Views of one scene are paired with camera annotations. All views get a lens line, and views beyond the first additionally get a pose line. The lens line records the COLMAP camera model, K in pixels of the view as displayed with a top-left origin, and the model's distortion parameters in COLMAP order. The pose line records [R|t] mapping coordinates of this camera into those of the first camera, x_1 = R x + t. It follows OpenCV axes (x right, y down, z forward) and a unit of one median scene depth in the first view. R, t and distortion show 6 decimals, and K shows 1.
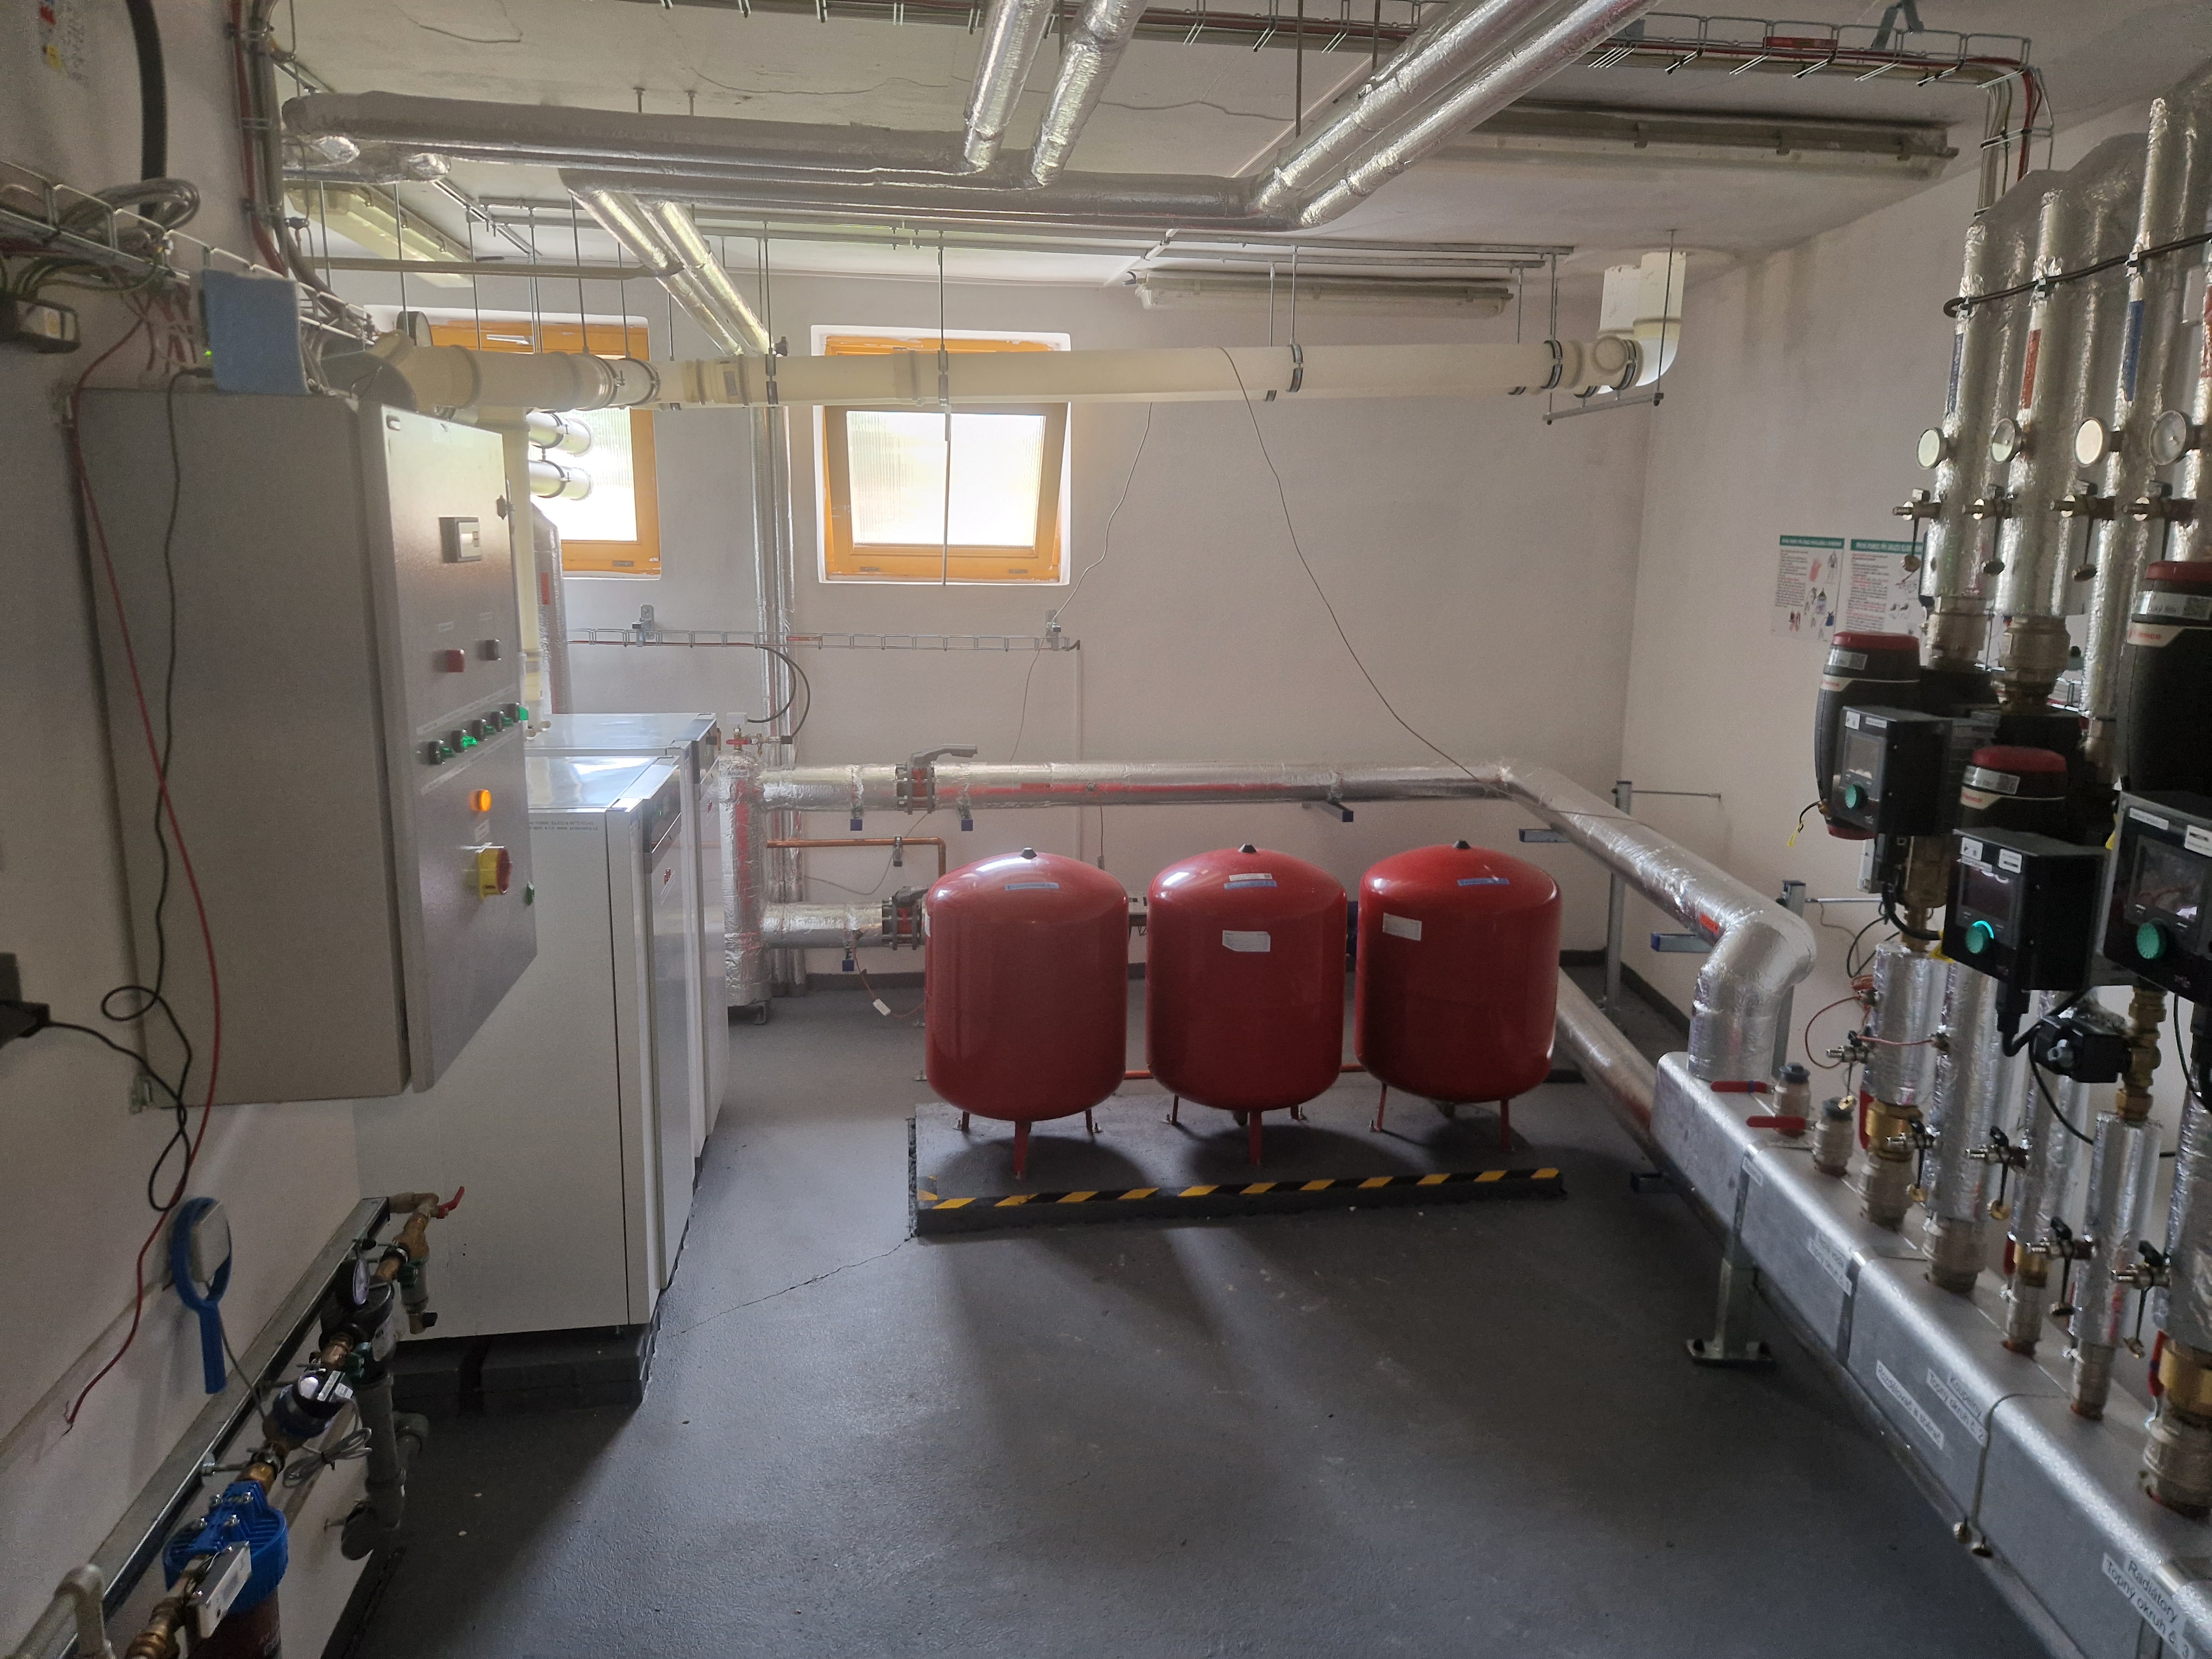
lens RADIAL K [[1542.4, 0, 1106.0], [0, 1542.4, 829.5], [0, 0, 1]] dist [0.091021, -0.002255]
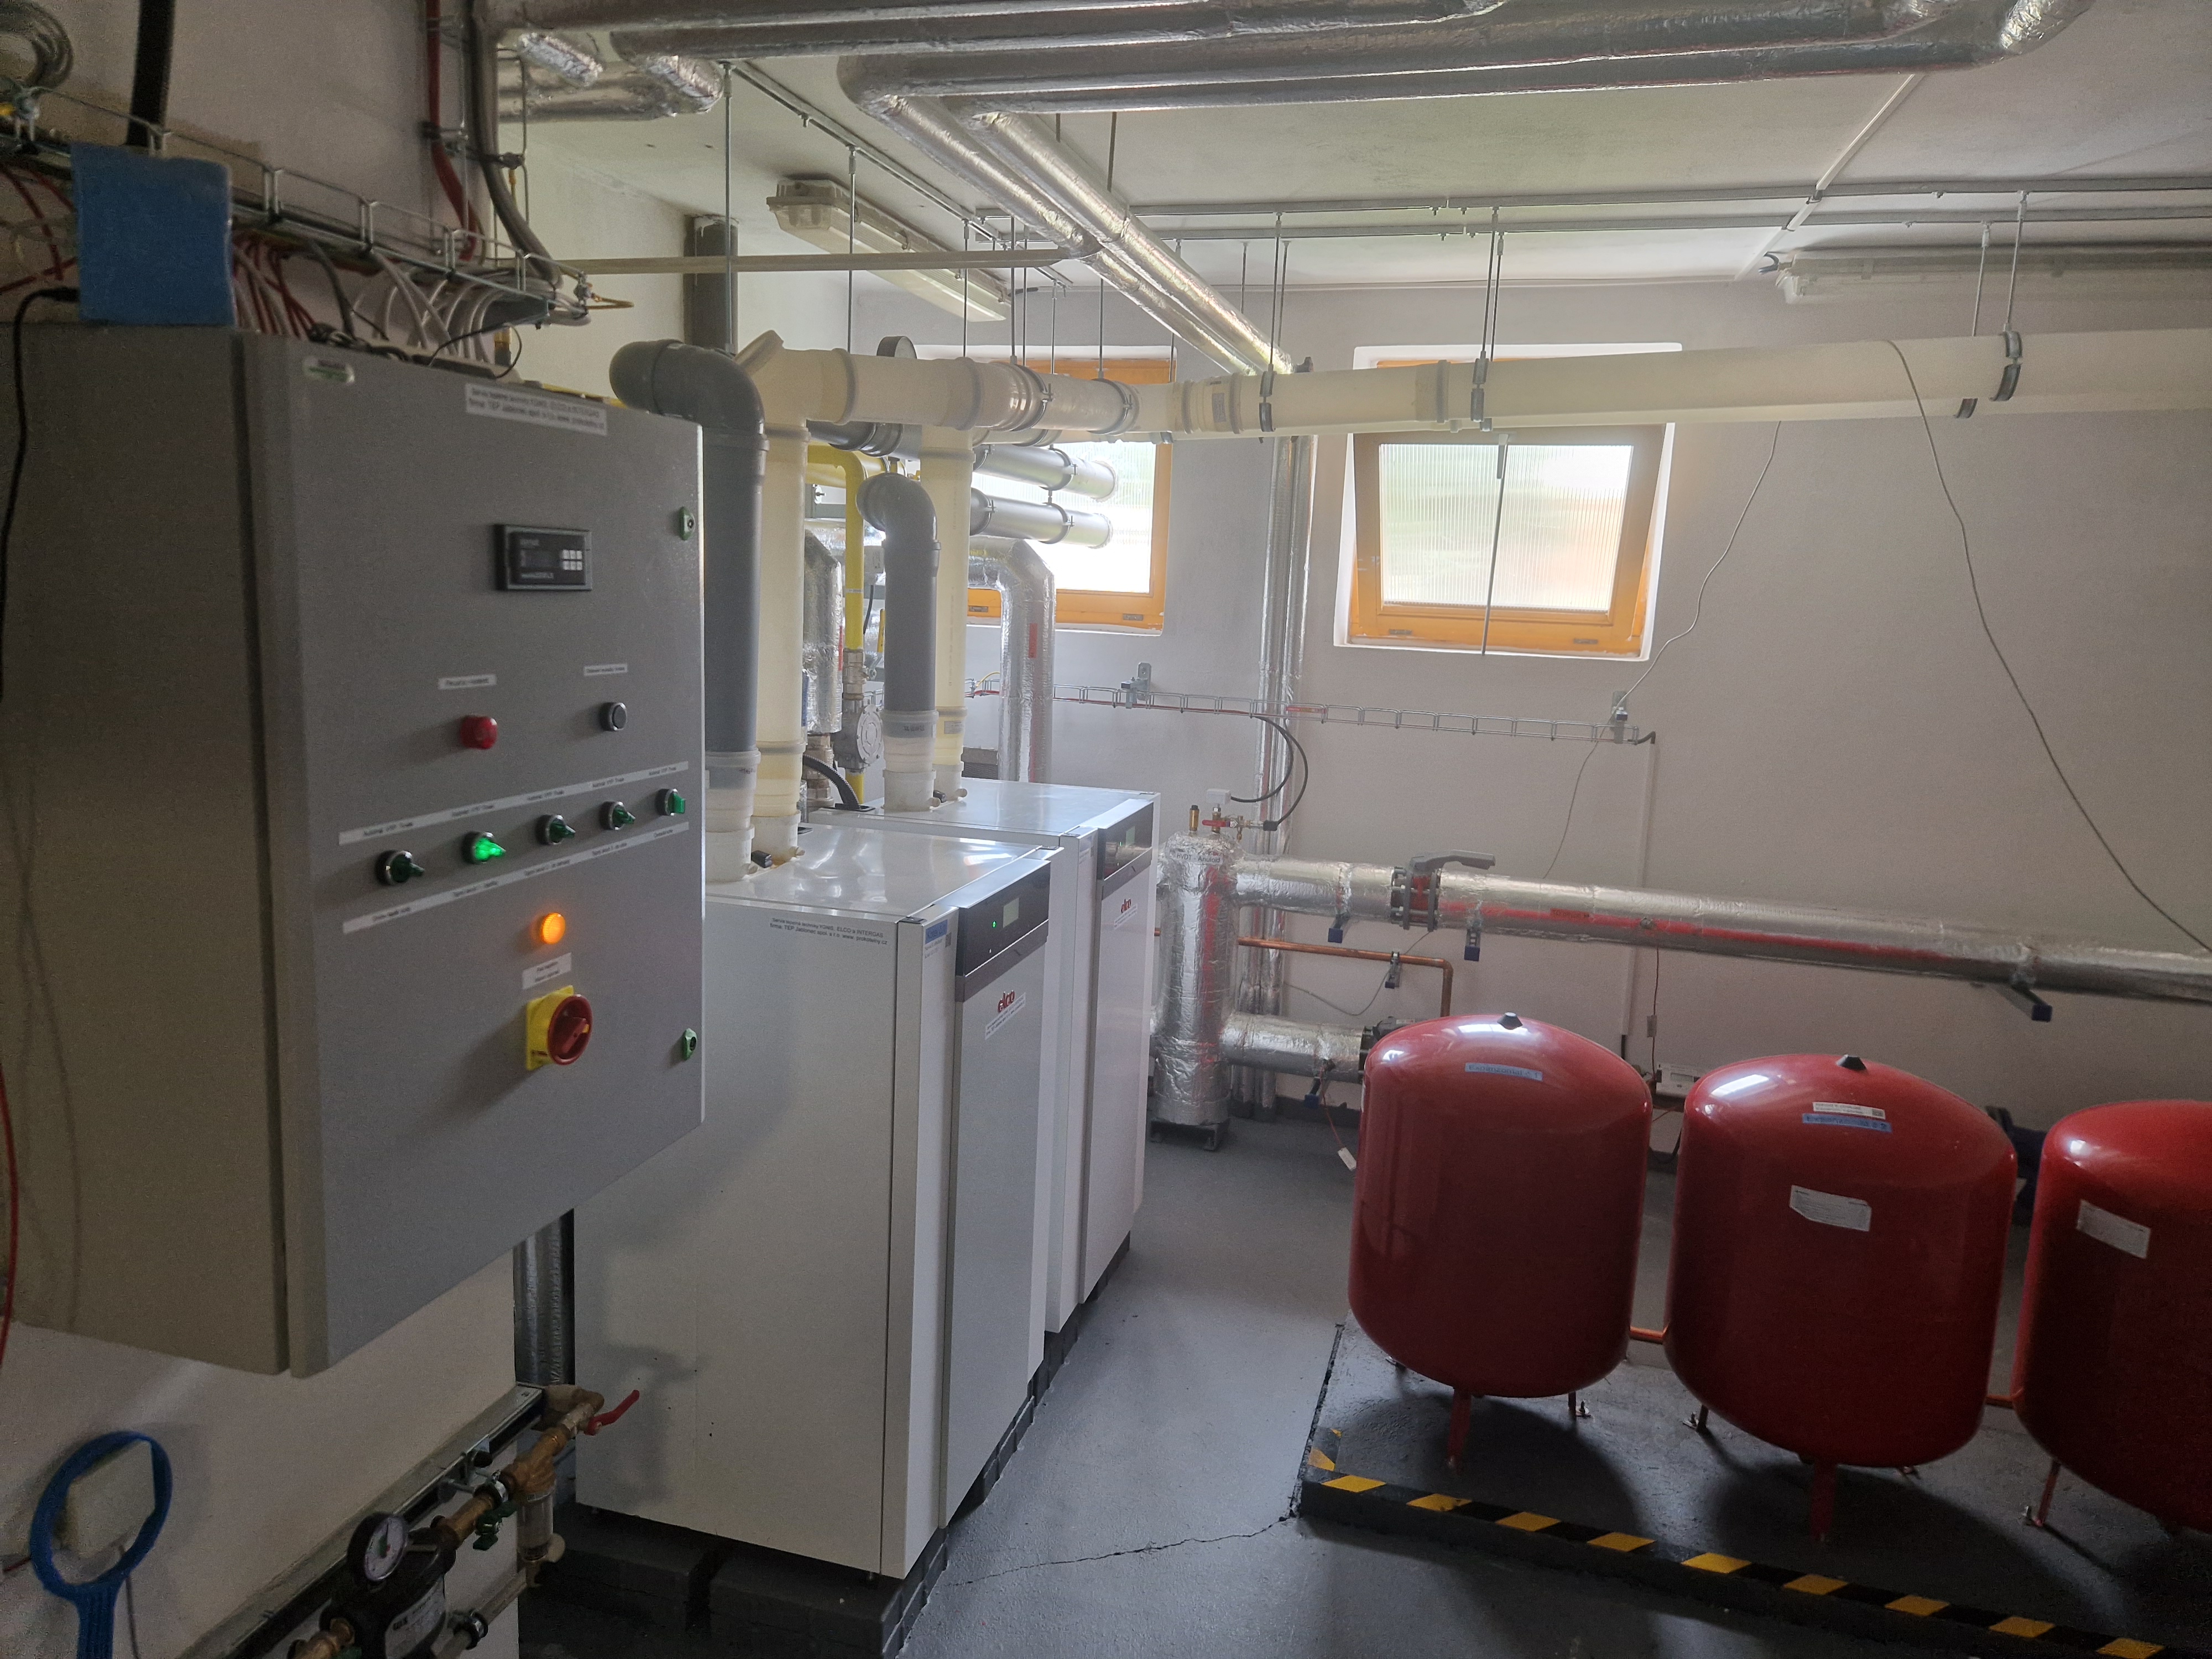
lens RADIAL K [[1485.3, 0, 1105.0], [0, 1485.3, 817.9], [0, 0, 1]] dist [0.089772, -0.083642]
pose [[0.910701, 0.094174, -0.402187, 0.042293], [-0.111519, 0.993563, -0.019875, -0.036805], [0.397727, 0.062952, 0.915342, 0.216926]]
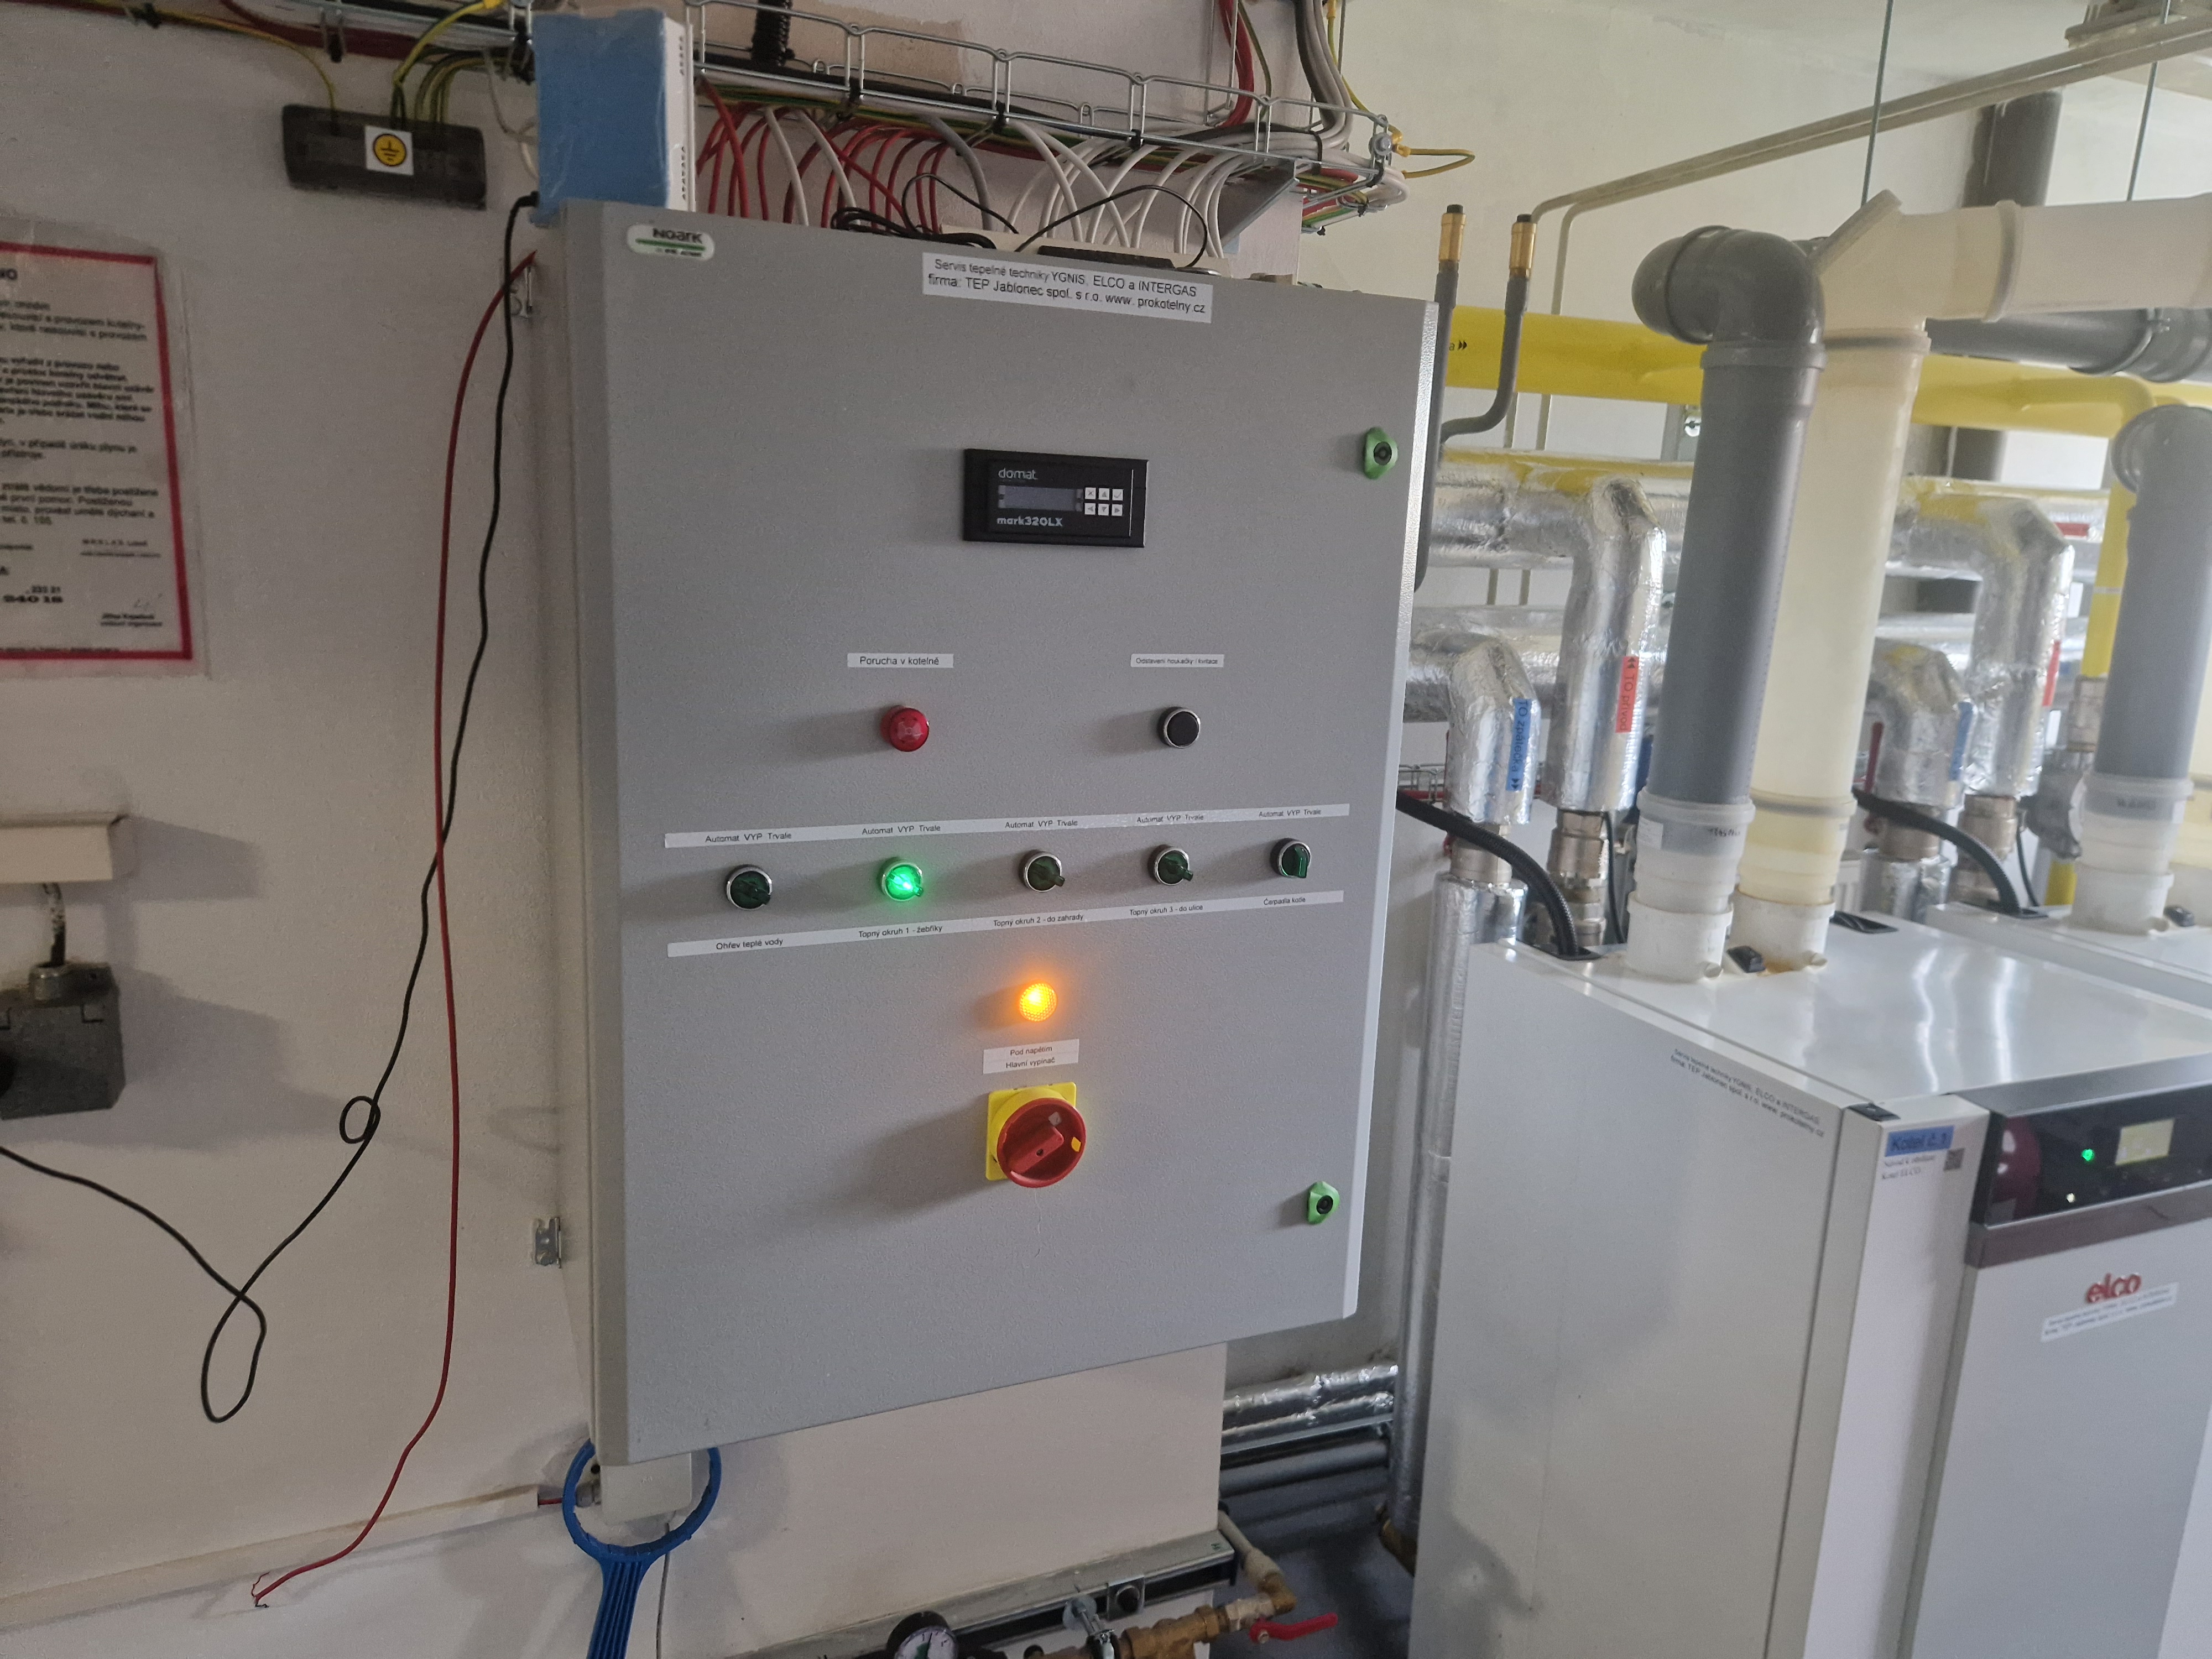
lens RADIAL K [[1496.9, 0, 1043.5], [0, 1496.9, 829.5], [0, 0, 1]] dist [0.081444, -0.078696]
pose [[0.247812, 0.193972, -0.949191, 0.028680], [-0.226392, 0.964220, 0.137937, -0.065533], [0.941985, 0.180707, 0.282858, 0.391368]]
